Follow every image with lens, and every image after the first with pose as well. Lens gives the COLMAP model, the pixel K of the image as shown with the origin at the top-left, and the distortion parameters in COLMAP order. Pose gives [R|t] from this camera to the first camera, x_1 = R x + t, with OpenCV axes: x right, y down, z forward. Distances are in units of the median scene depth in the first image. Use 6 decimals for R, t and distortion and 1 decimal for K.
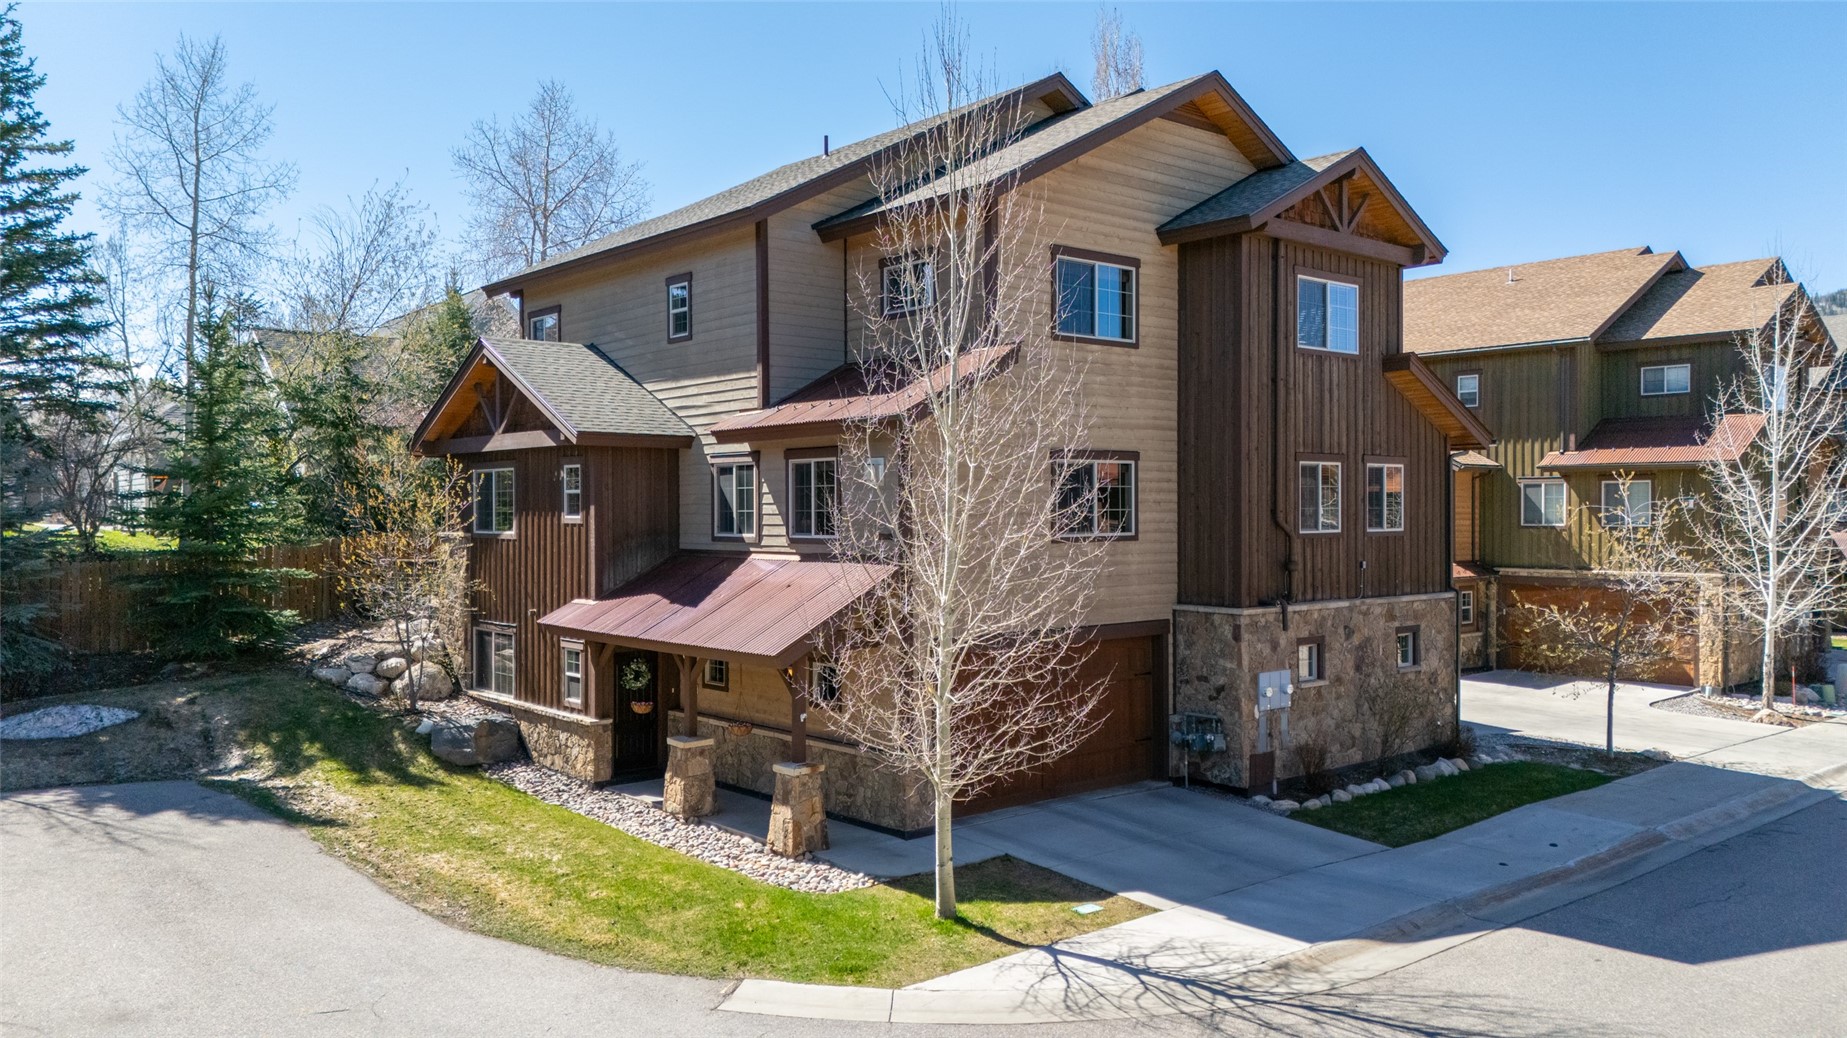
lens RADIAL K [[1362.4, 0, 912.3], [0, 1362.4, 514.0], [0, 0, 1]] dist [0.058751, -0.032638]
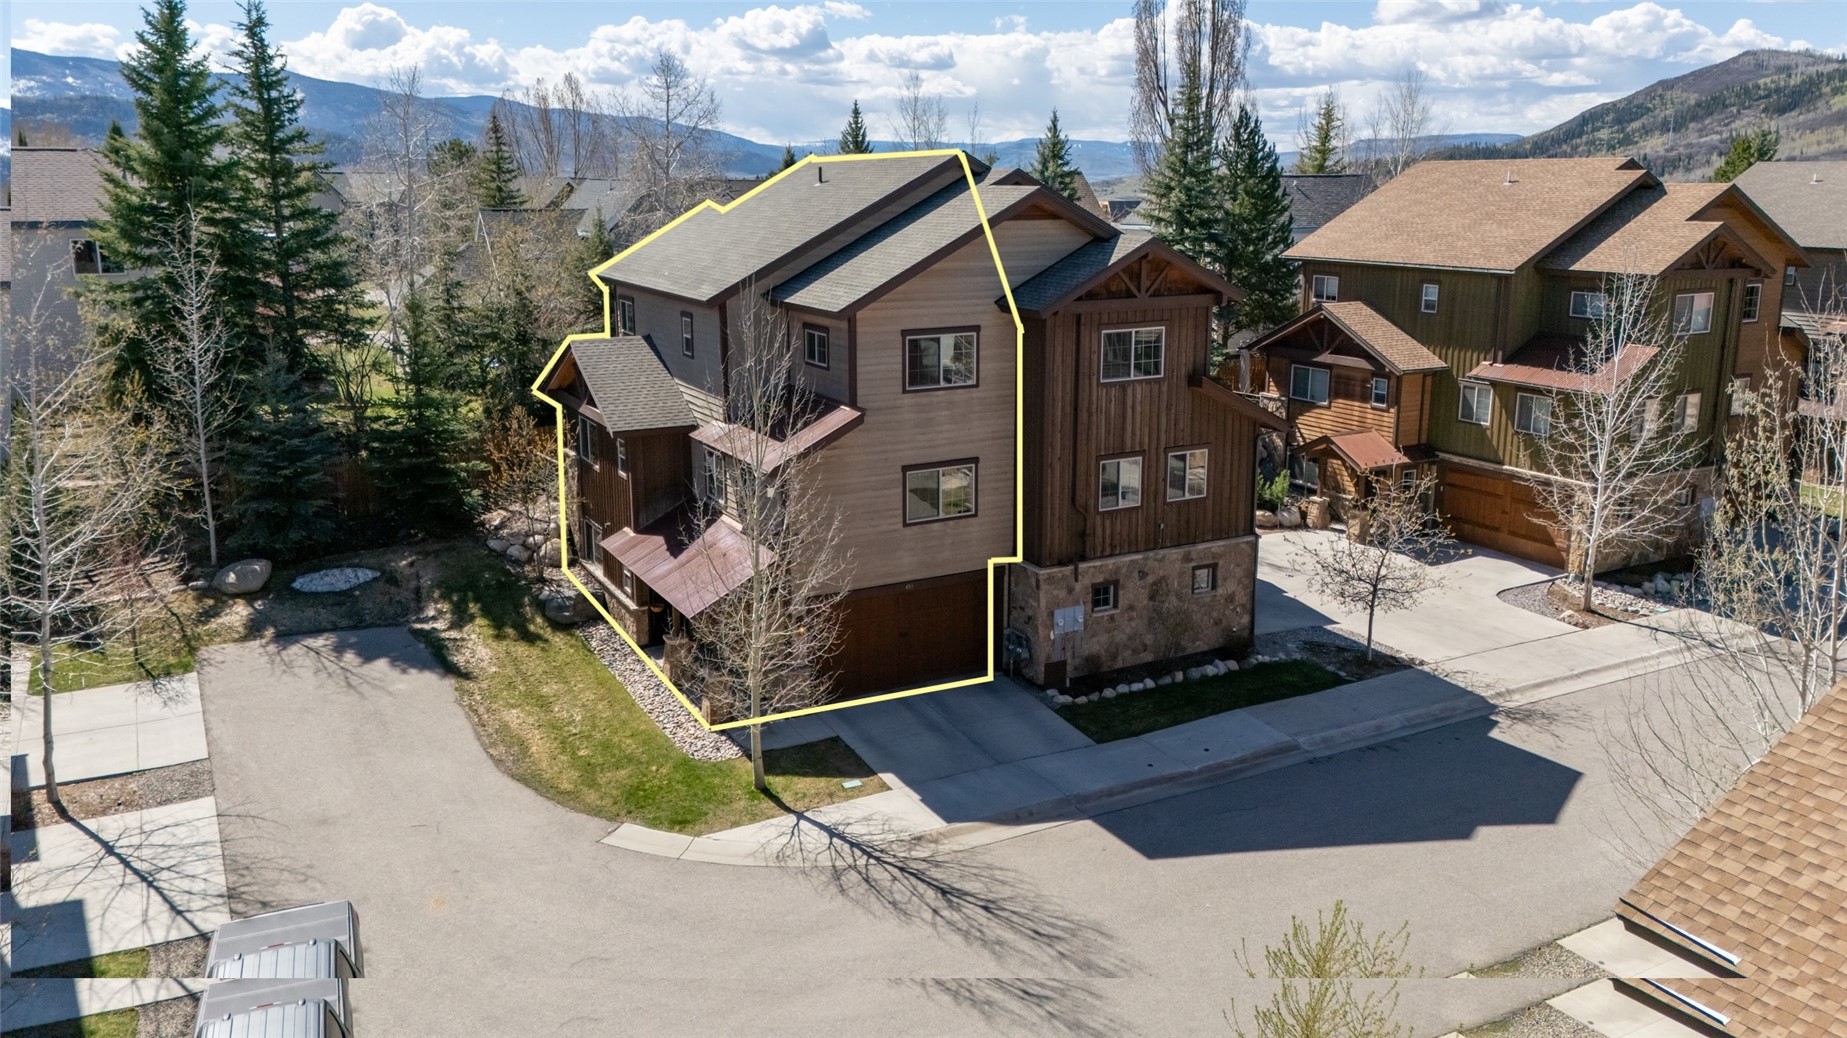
lens RADIAL K [[1362.4, 0, 920.3], [0, 1362.4, 436.0], [0, 0, 1]] dist [0.058751, -0.032638]
pose [[0.978975, 0.041509, -0.199715, 0.384241], [-0.004430, 0.983172, 0.182630, -0.323659], [0.203935, -0.177905, 0.962684, -0.392636]]
